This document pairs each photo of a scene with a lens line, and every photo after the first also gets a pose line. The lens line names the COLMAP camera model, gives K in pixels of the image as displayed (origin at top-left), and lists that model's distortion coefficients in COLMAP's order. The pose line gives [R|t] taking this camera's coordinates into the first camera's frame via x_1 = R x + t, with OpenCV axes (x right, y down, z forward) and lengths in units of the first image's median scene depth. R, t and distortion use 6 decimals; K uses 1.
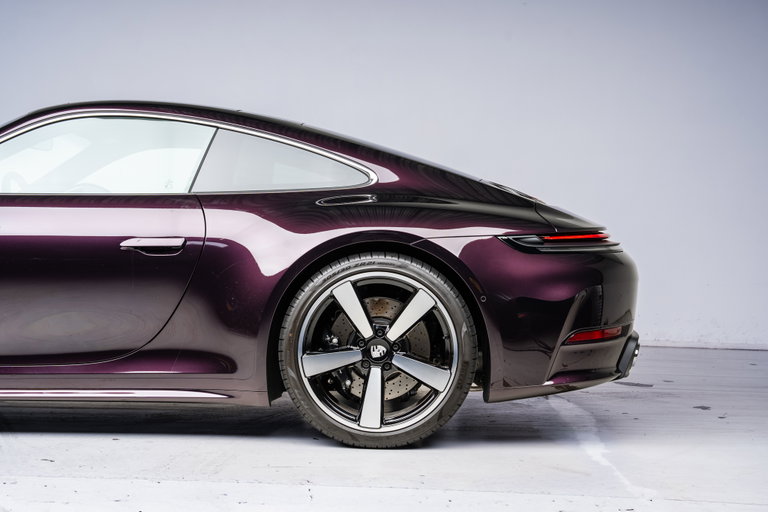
lens RADIAL K [[1210.7, 0, 383.7], [0, 1210.7, 249.0], [0, 0, 1]] dist [0.178830, 0.000000]
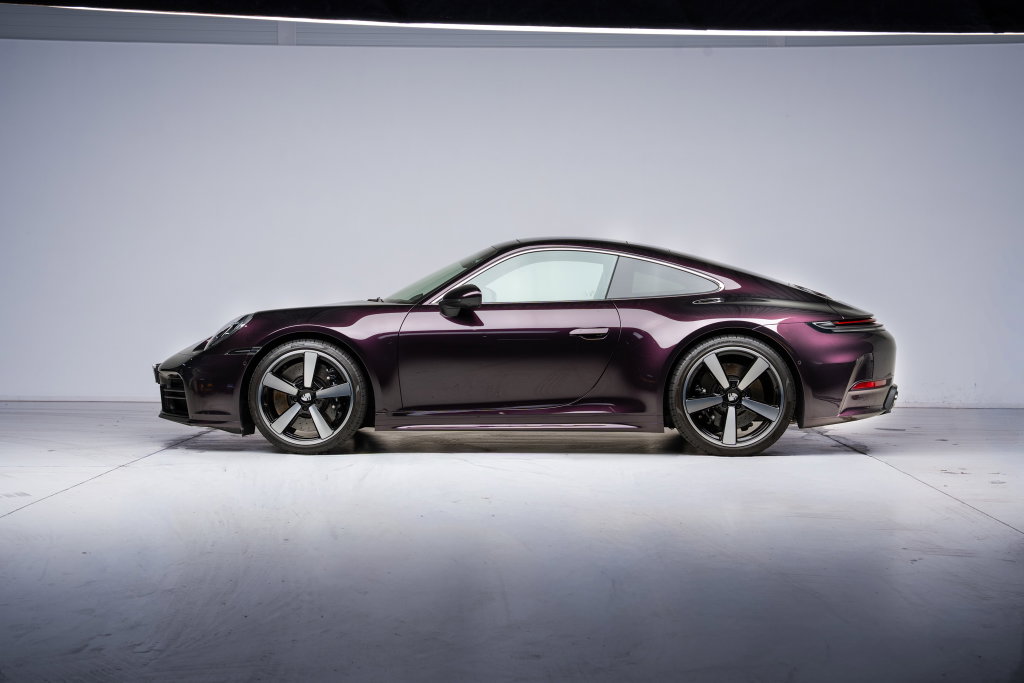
lens RADIAL K [[1614.3, 0, 512.5], [0, 1614.3, 349.7], [0, 0, 1]] dist [0.178830, 0.000000]
pose [[0.999708, -0.019794, -0.013862, -0.256363], [0.020001, 0.999688, 0.014961, -0.014616], [0.013562, -0.015234, 0.999792, -1.099703]]
